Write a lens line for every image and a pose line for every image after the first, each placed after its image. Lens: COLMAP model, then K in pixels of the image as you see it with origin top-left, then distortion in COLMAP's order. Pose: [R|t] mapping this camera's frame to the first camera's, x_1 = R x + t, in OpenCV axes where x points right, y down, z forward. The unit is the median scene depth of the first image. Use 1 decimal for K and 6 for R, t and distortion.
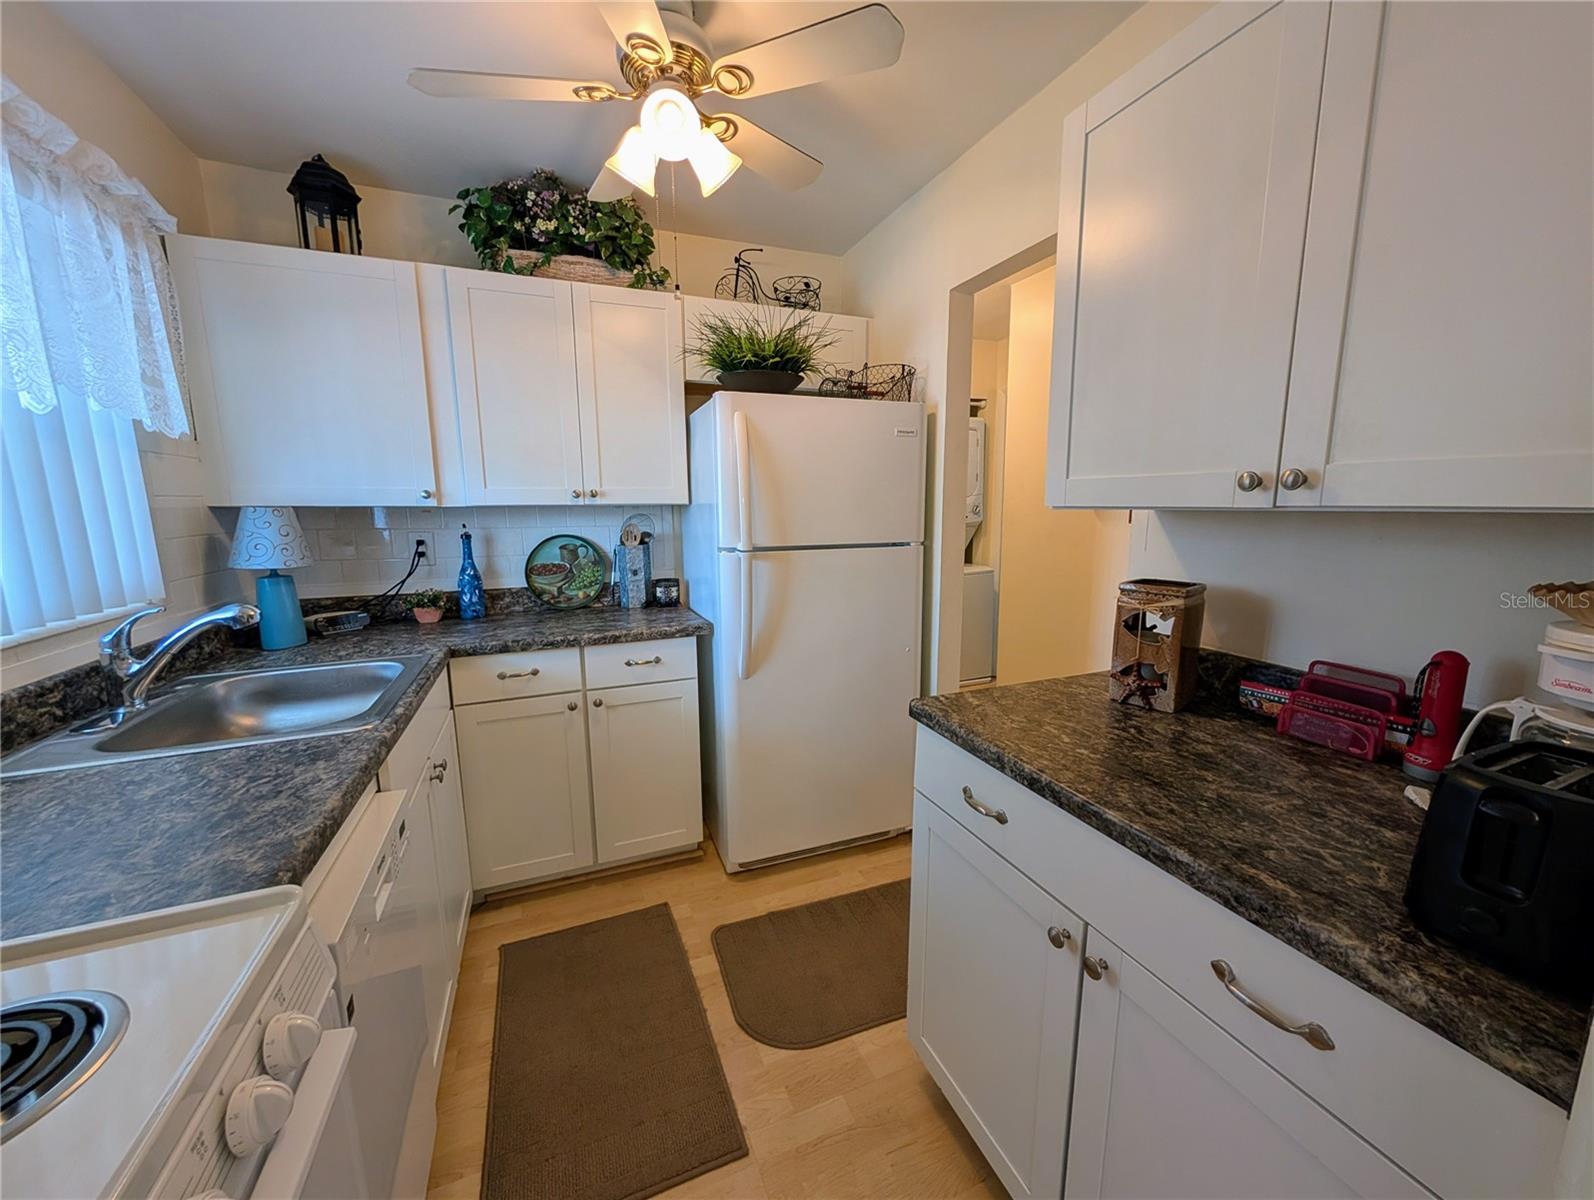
lens RADIAL K [[598.8, 0, 786.4], [0, 598.8, 597.8], [0, 0, 1]] dist [-0.005504, 0.000693]
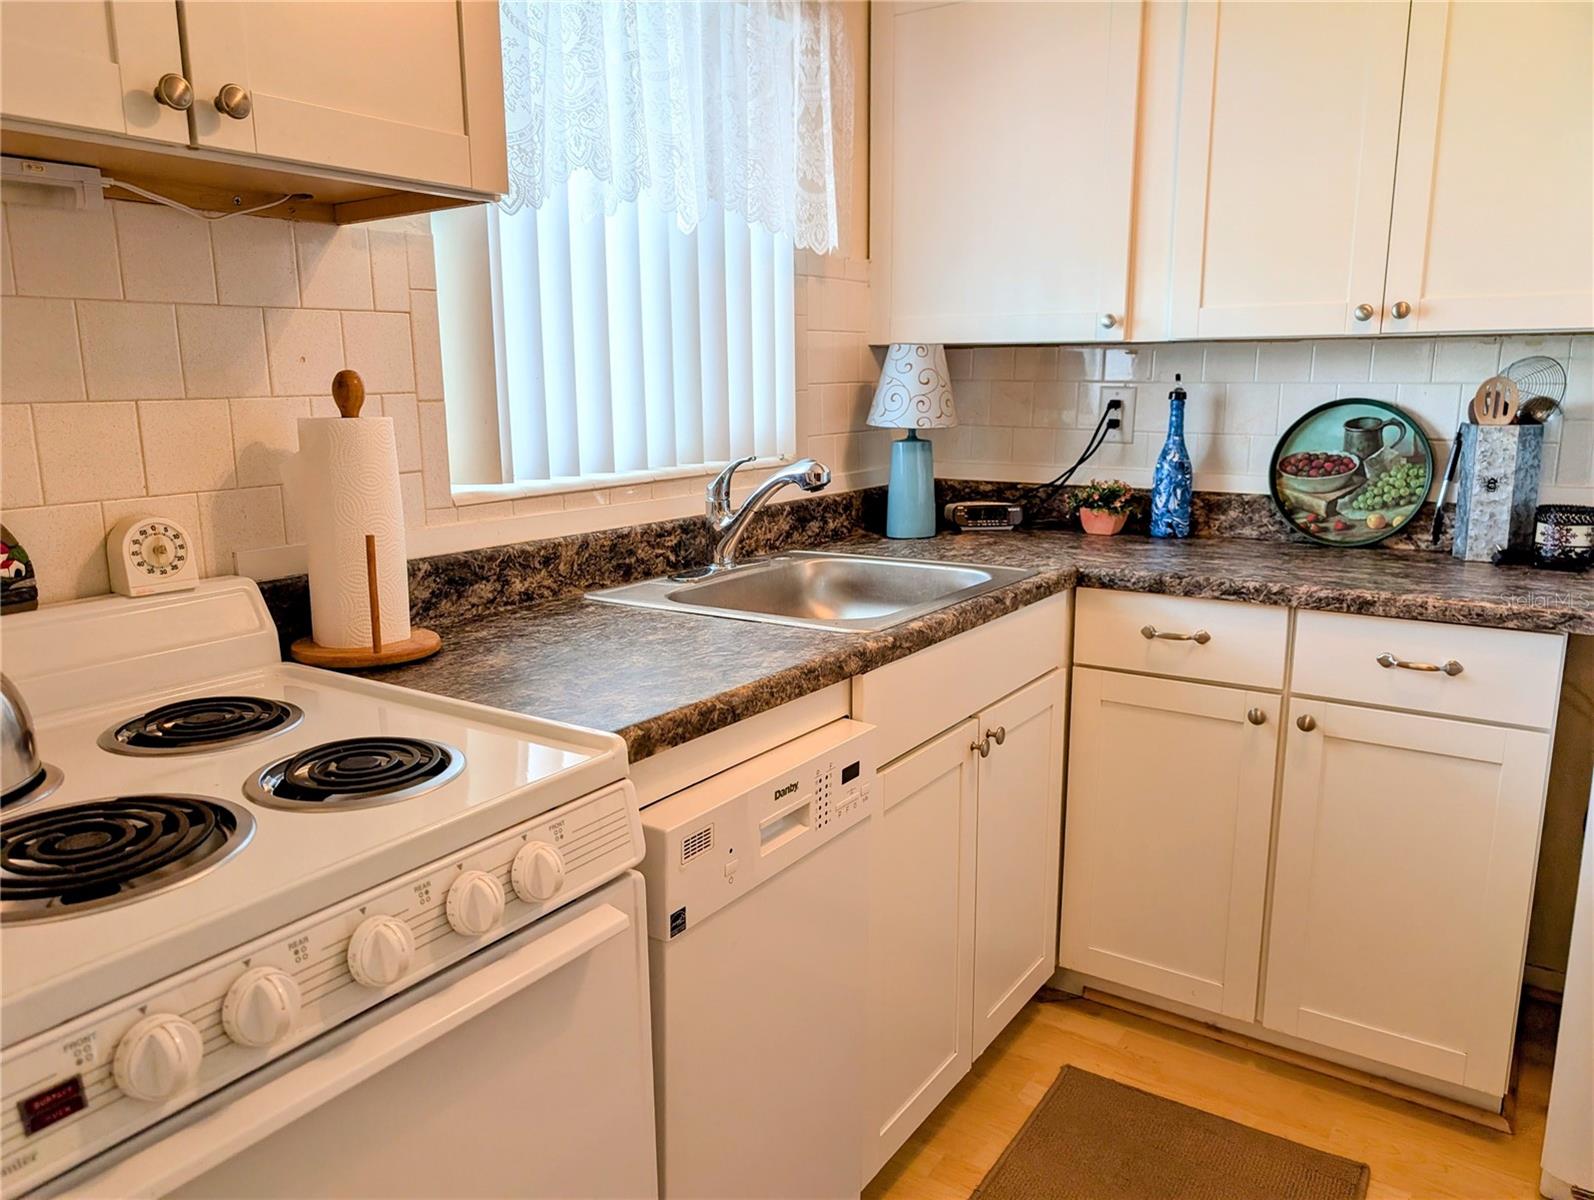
lens RADIAL K [[1135.4, 0, 782.3], [0, 1135.4, 597.9], [0, 0, 1]] dist [0.016269, -0.013834]
pose [[0.550273, 0.164132, -0.818694, 0.208336], [-0.128424, 0.985460, 0.111246, 0.018974], [0.825049, 0.043924, 0.563351, 0.076166]]
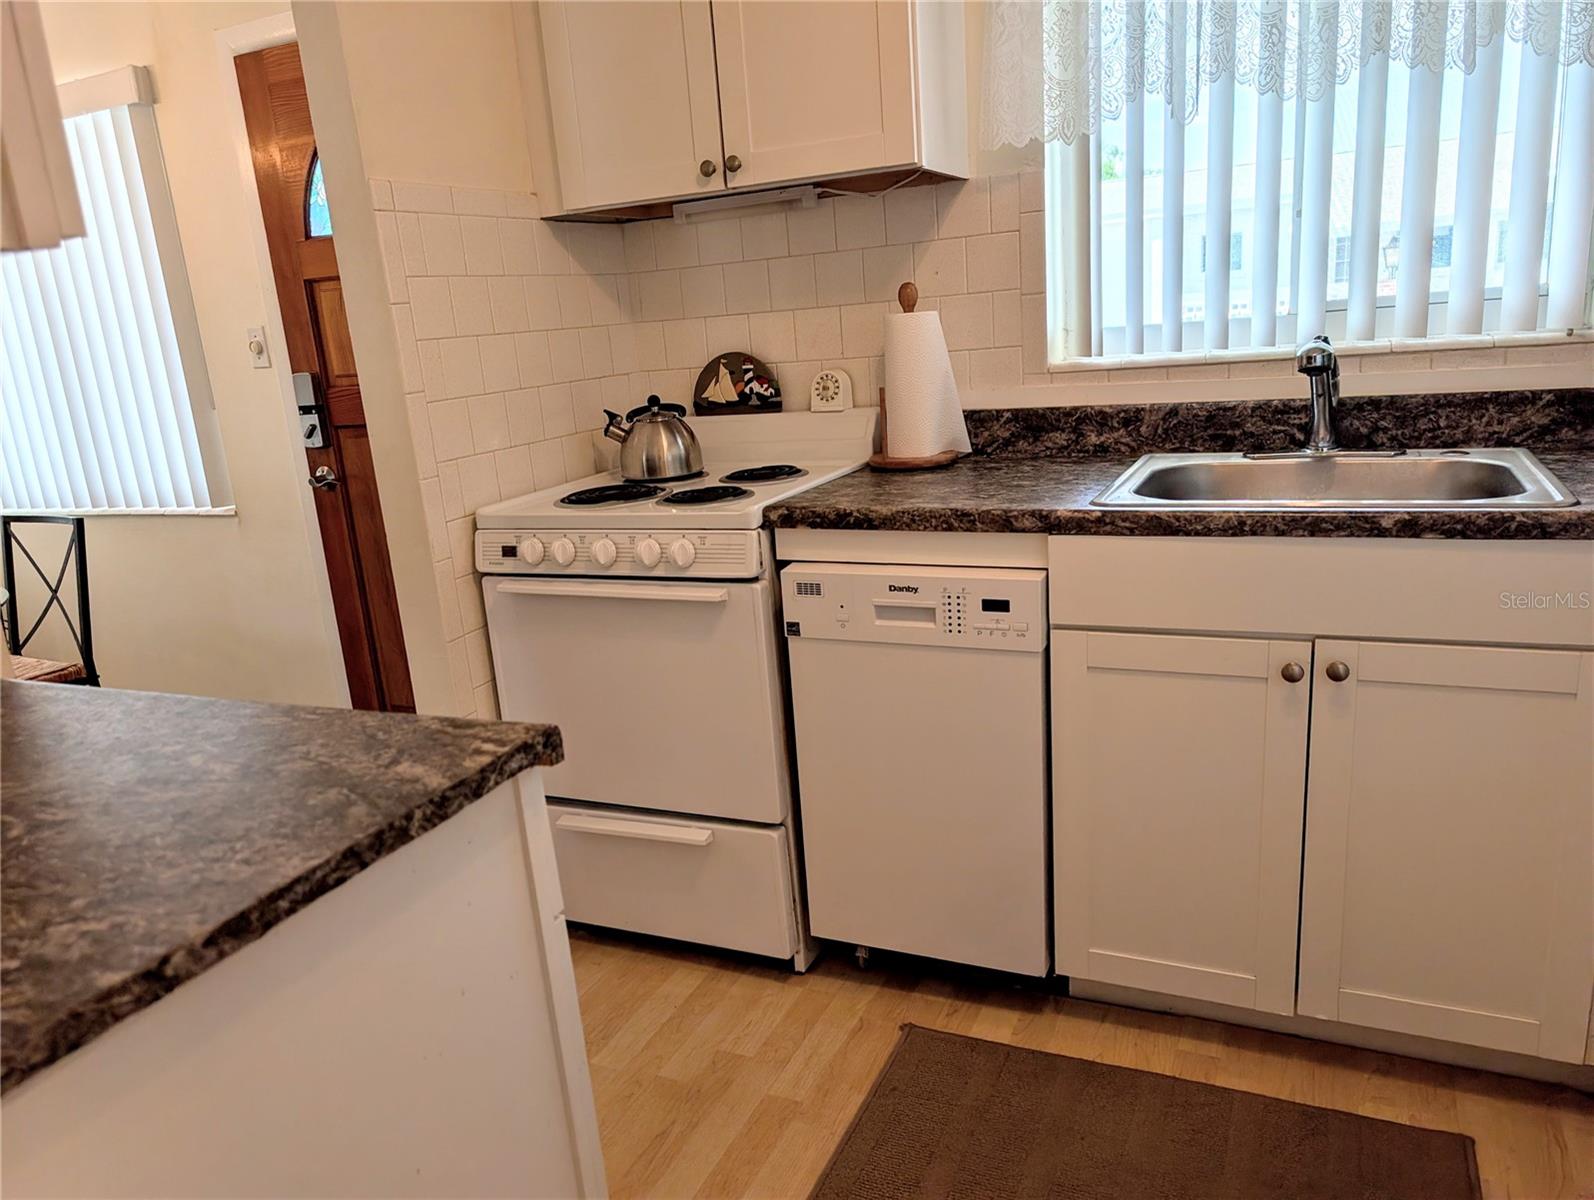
lens RADIAL K [[1135.4, 0, 801.9], [0, 1135.4, 607.2], [0, 0, 1]] dist [0.016269, -0.013834]
pose [[-0.707542, 0.247814, -0.661795, 0.361019], [-0.022363, 0.928175, 0.371471, -0.123992], [0.706318, 0.277631, -0.651181, 0.988810]]
